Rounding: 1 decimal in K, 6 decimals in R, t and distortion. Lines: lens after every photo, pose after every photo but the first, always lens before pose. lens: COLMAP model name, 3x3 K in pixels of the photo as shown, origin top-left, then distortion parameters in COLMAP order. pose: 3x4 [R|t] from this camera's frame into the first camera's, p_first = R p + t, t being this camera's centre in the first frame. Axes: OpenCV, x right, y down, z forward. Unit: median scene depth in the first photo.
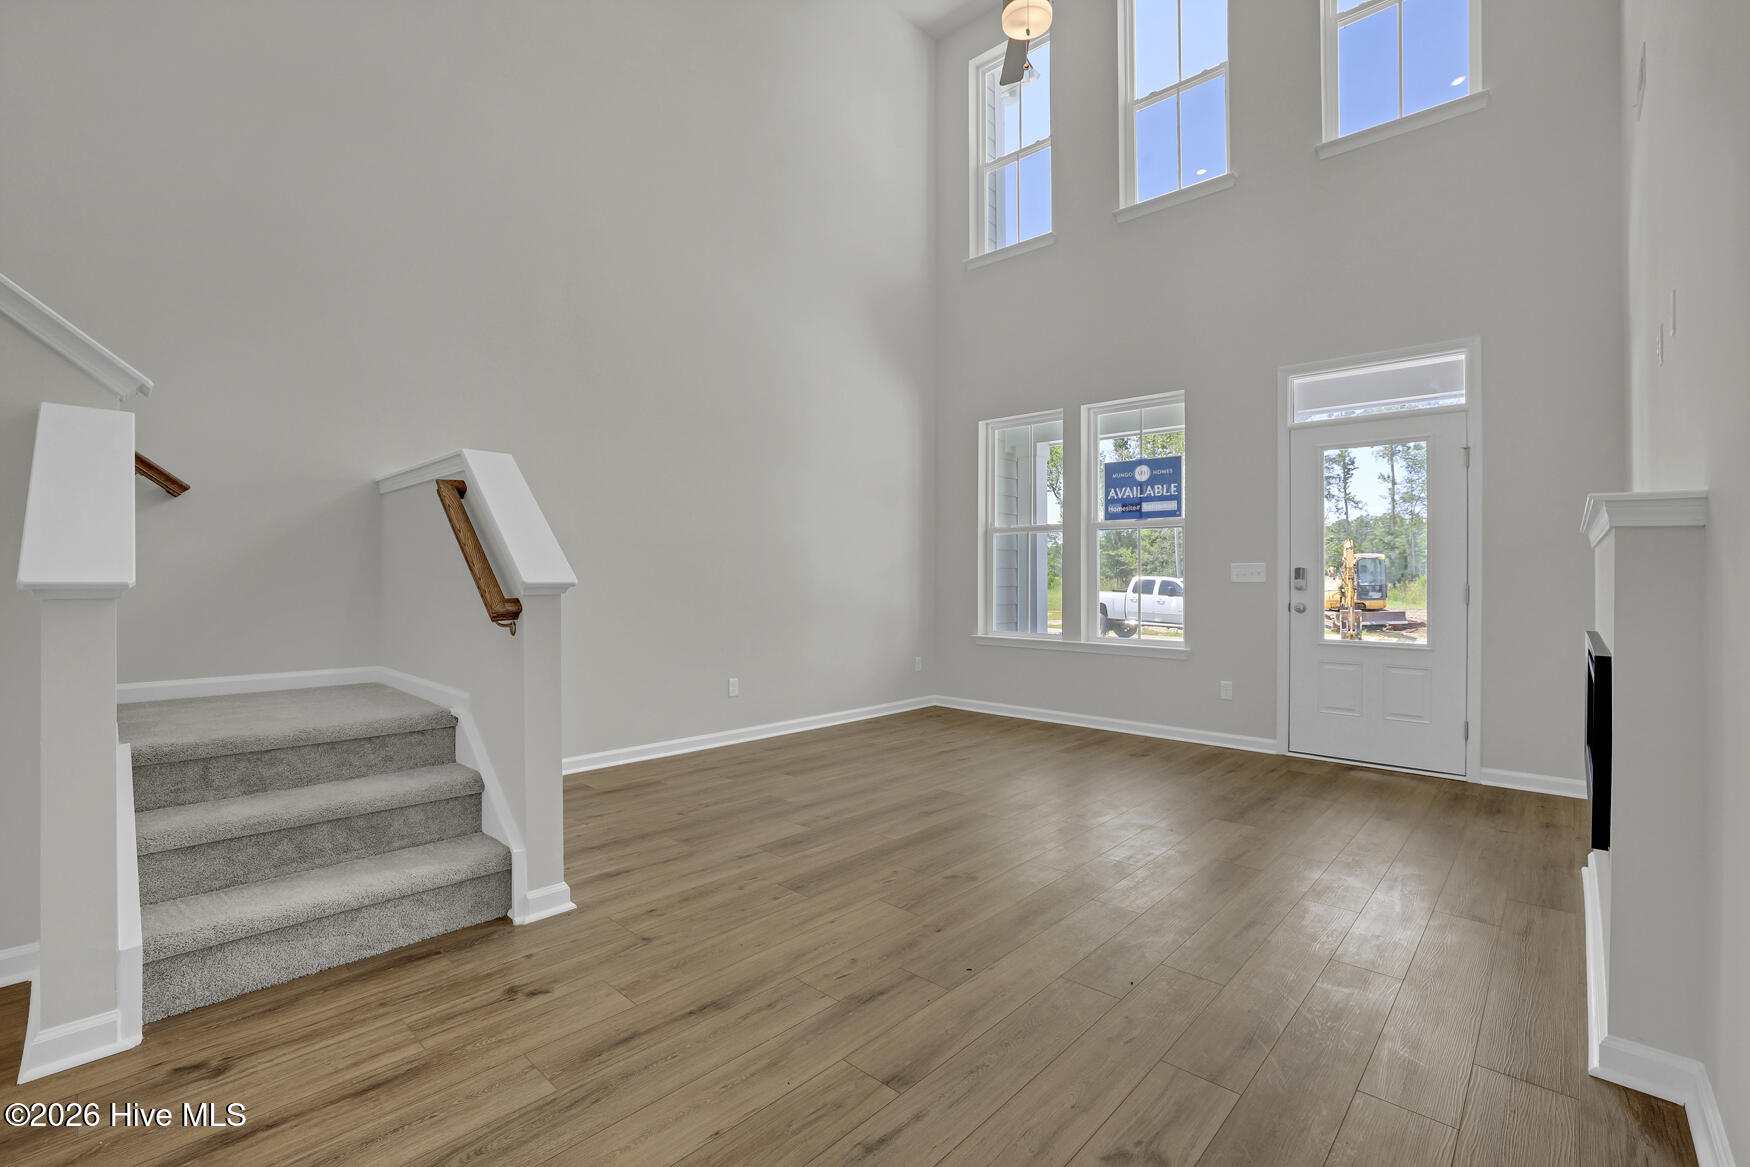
lens RADIAL K [[764.4, 0, 872.7], [0, 764.4, 575.6], [0, 0, 1]] dist [-0.043940, 0.015450]
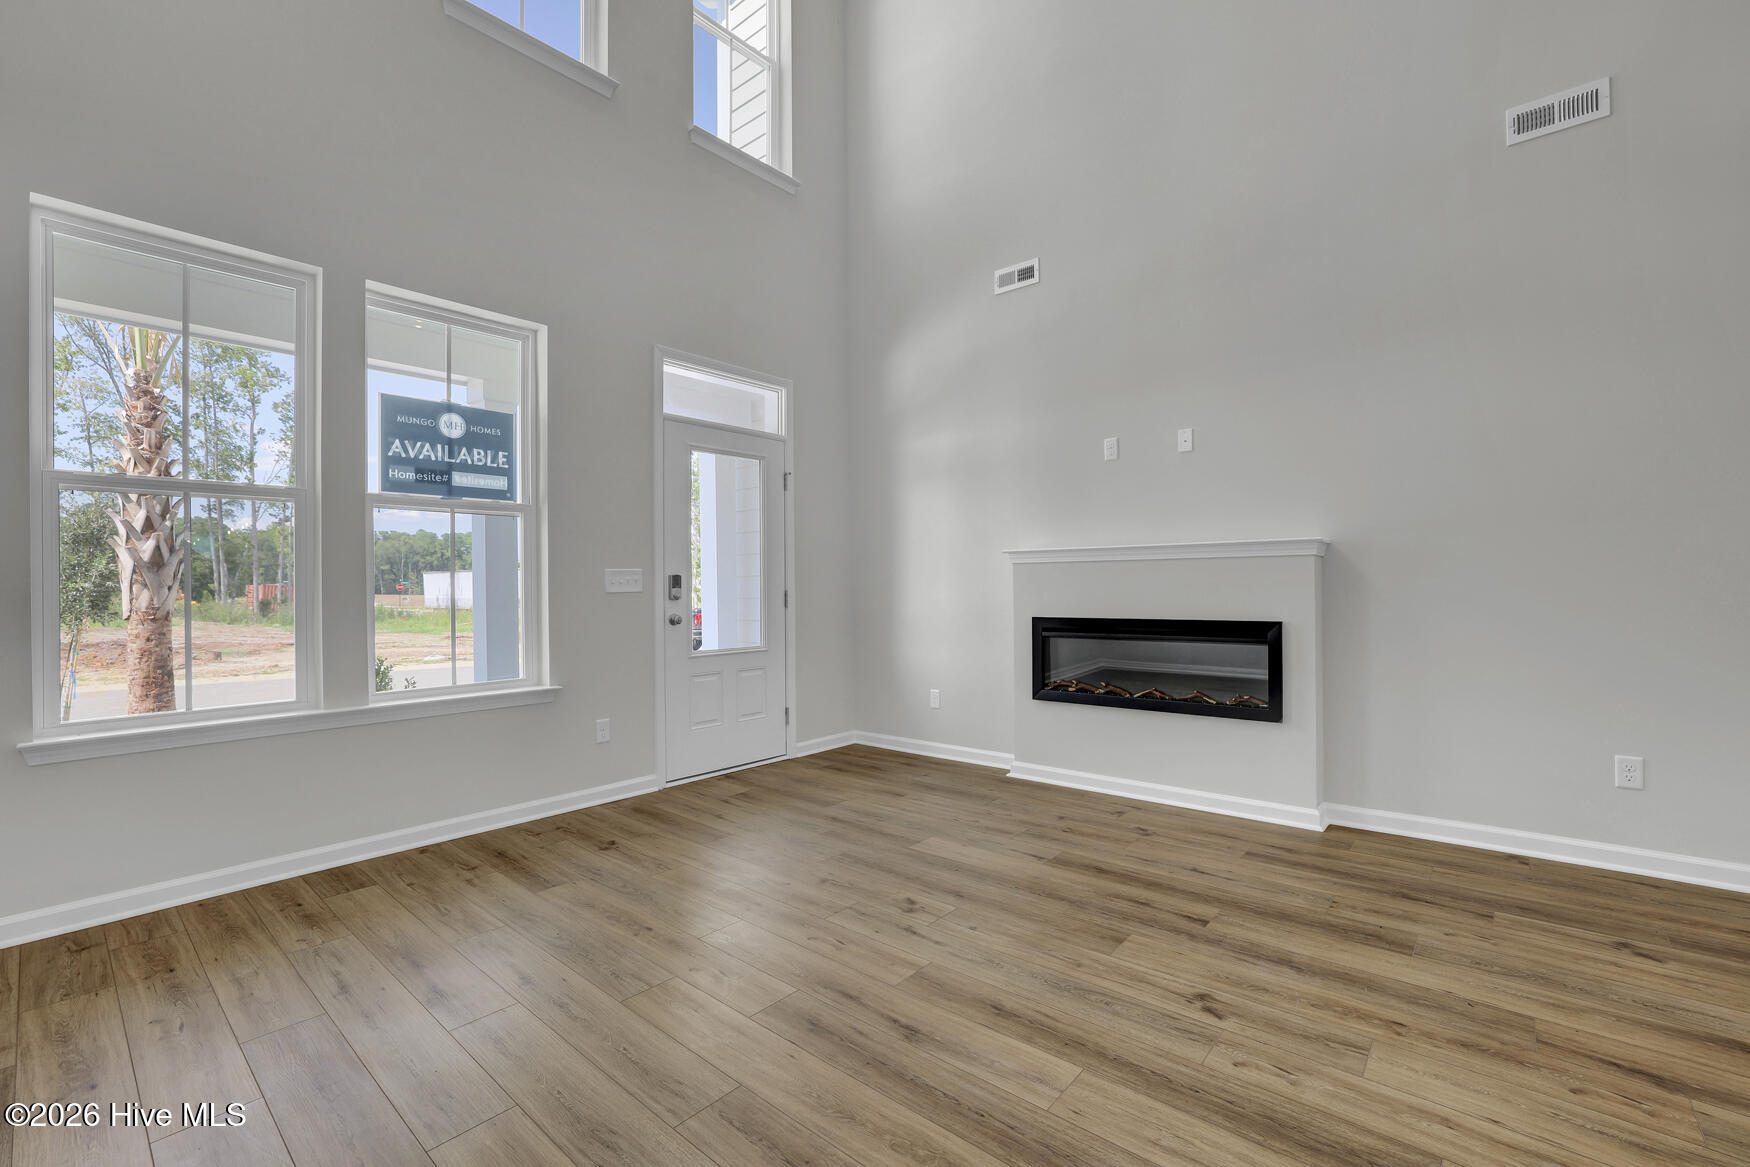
lens RADIAL K [[748.7, 0, 869.3], [0, 748.7, 588.5], [0, 0, 1]] dist [-0.038688, 0.012565]
pose [[-0.033070, -0.007570, 0.999424, -0.333410], [0.009591, 0.999923, 0.007891, 0.001003], [-0.999407, 0.009847, -0.032995, 0.801928]]
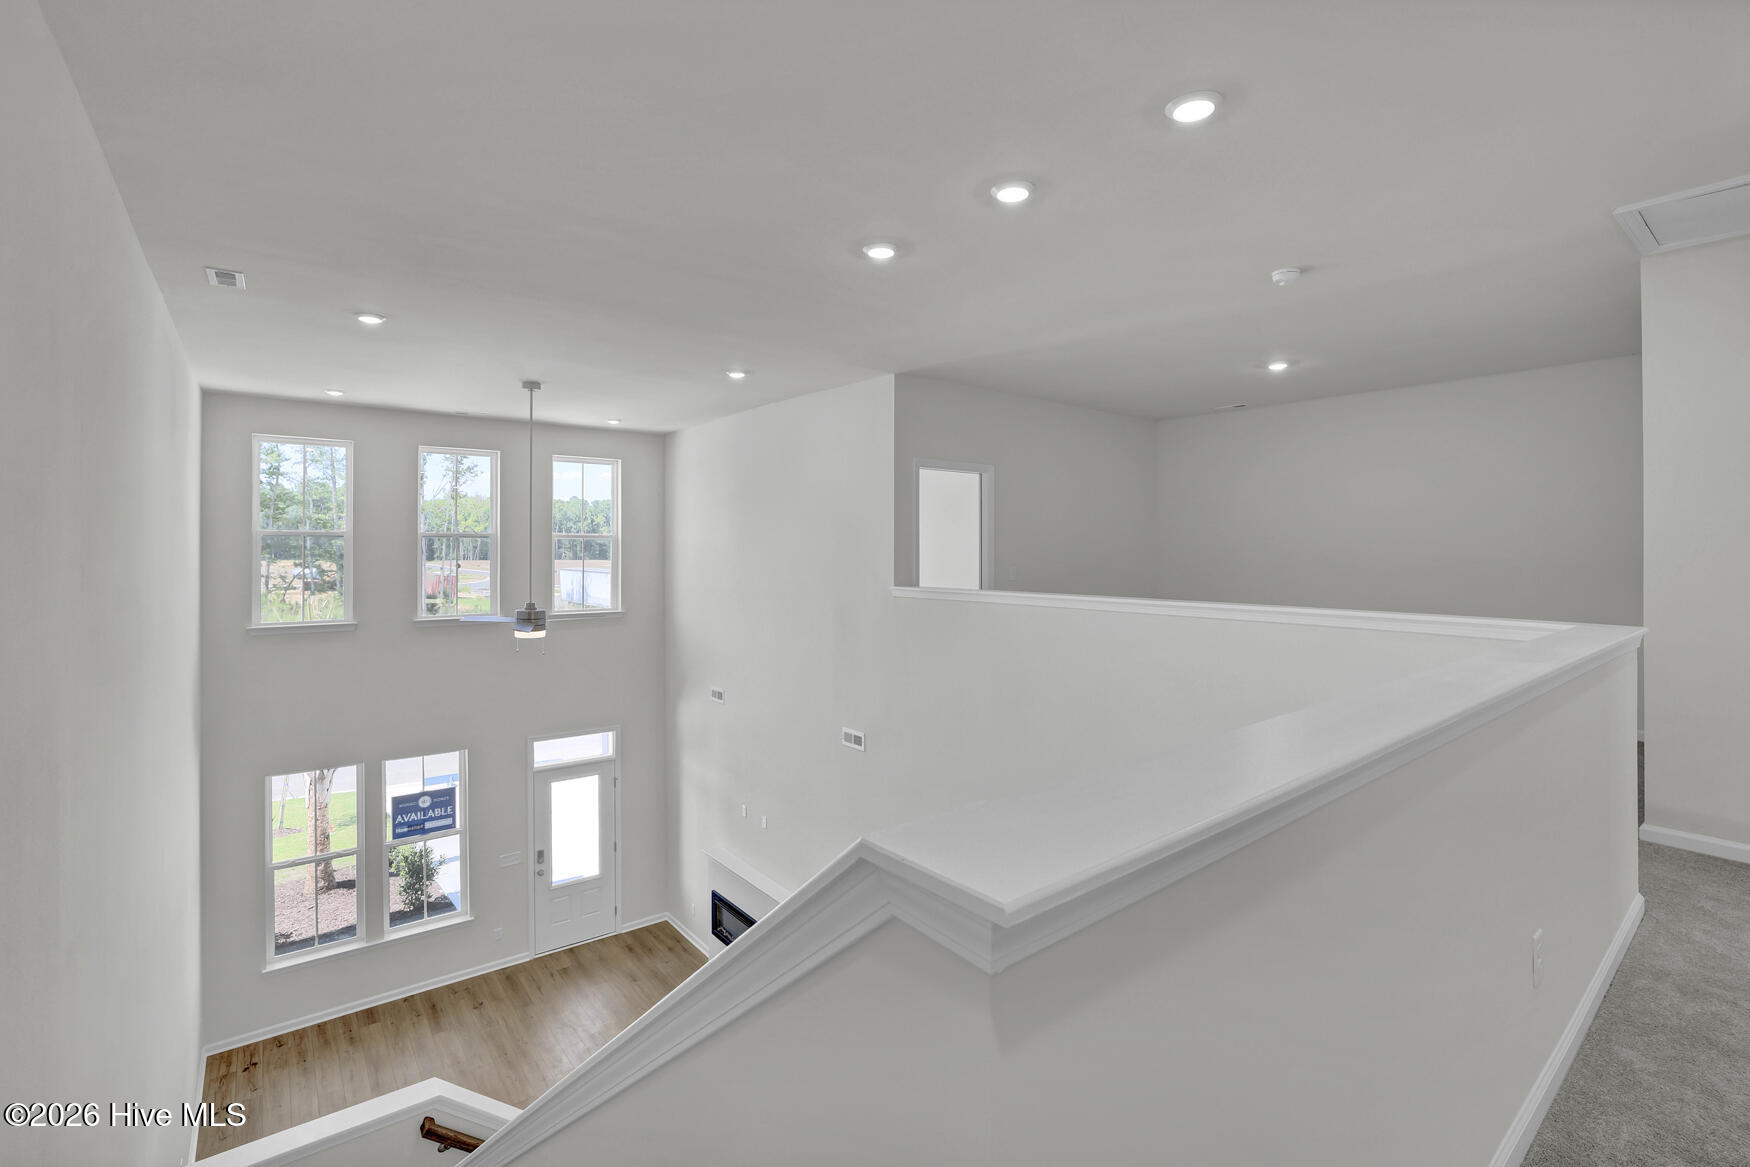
lens RADIAL K [[768.1, 0, 868.7], [0, 768.1, 547.1], [0, 0, 1]] dist [-0.043892, 0.009138]
pose [[0.143359, 0.003913, 0.989663, -1.088456], [-0.002907, 0.999990, -0.003533, -0.720846], [-0.989667, -0.002370, 0.143368, -0.014776]]
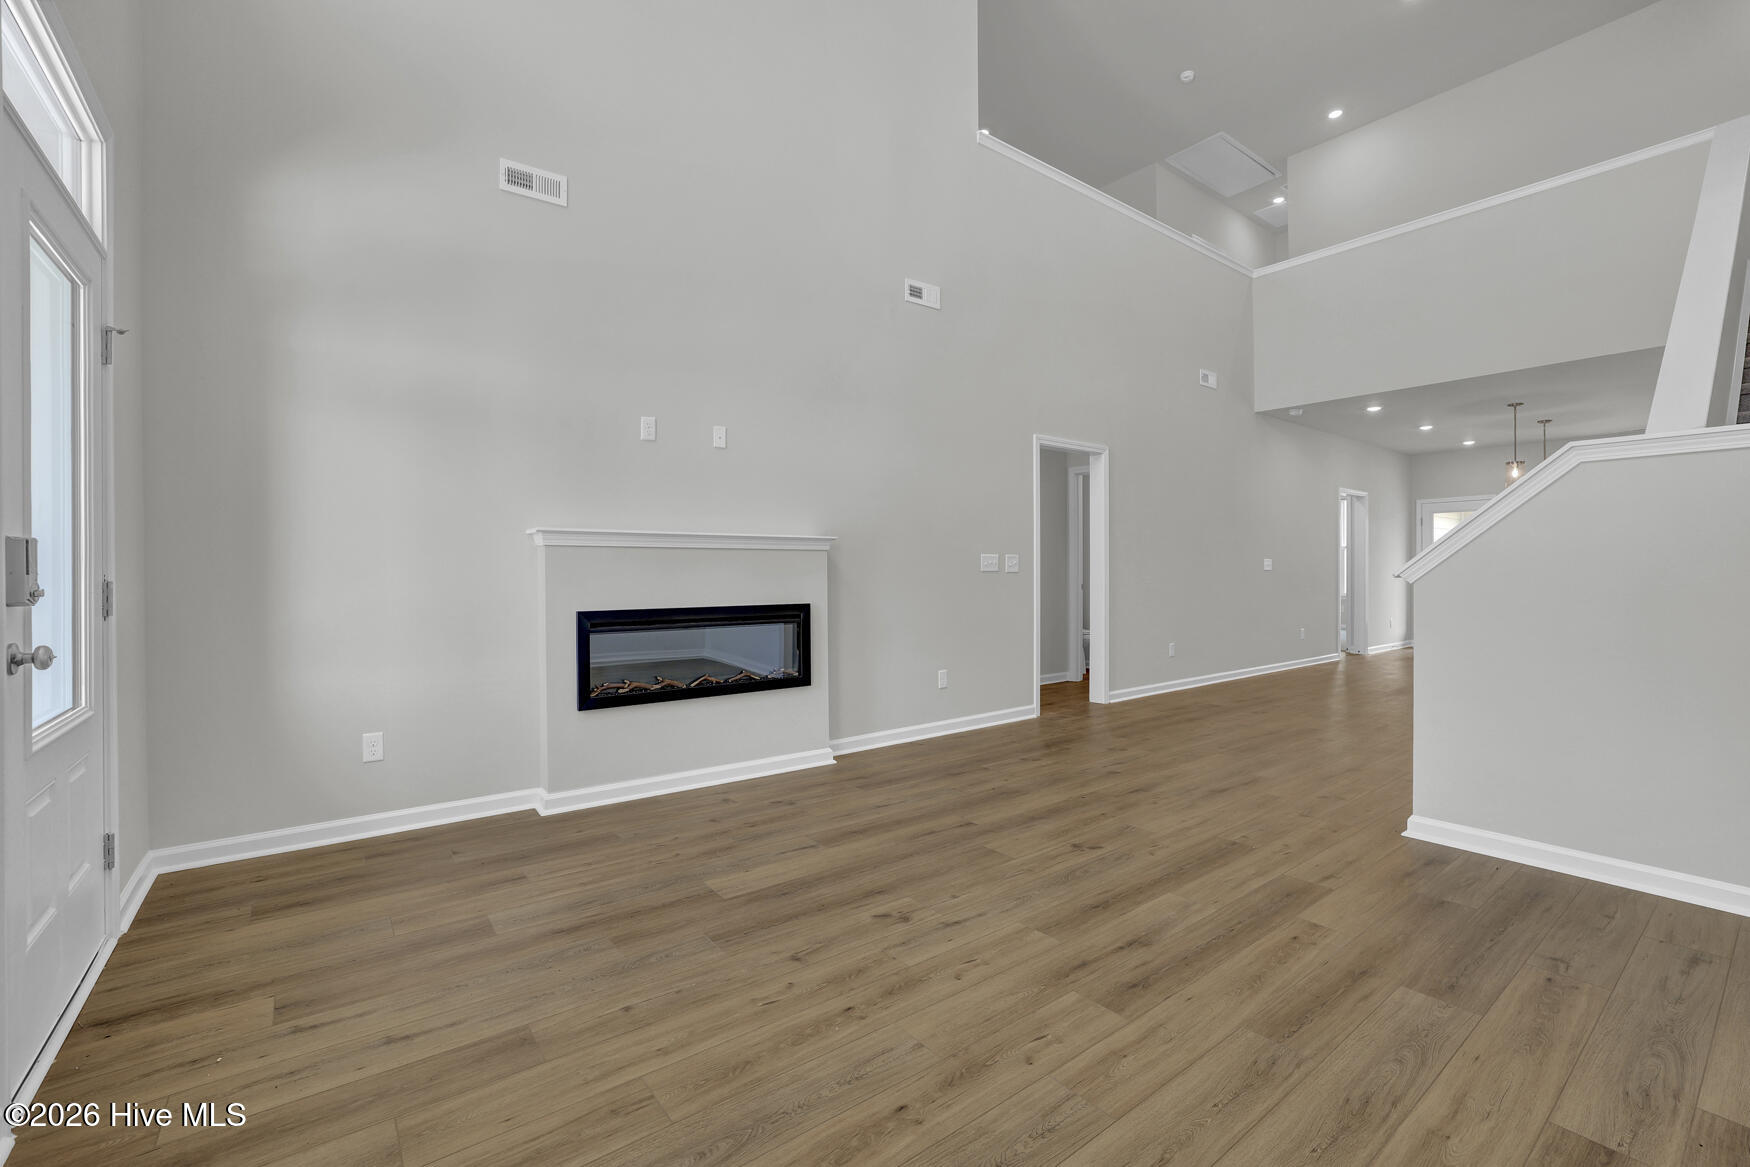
lens RADIAL K [[764.4, 0, 872.7], [0, 764.4, 575.6], [0, 0, 1]] dist [-0.043940, 0.015450]
pose [[-0.986216, -0.003323, 0.165430, 0.143413], [-0.002348, 0.999979, 0.006086, 0.003527], [-0.165447, 0.005613, -0.986203, 1.268814]]
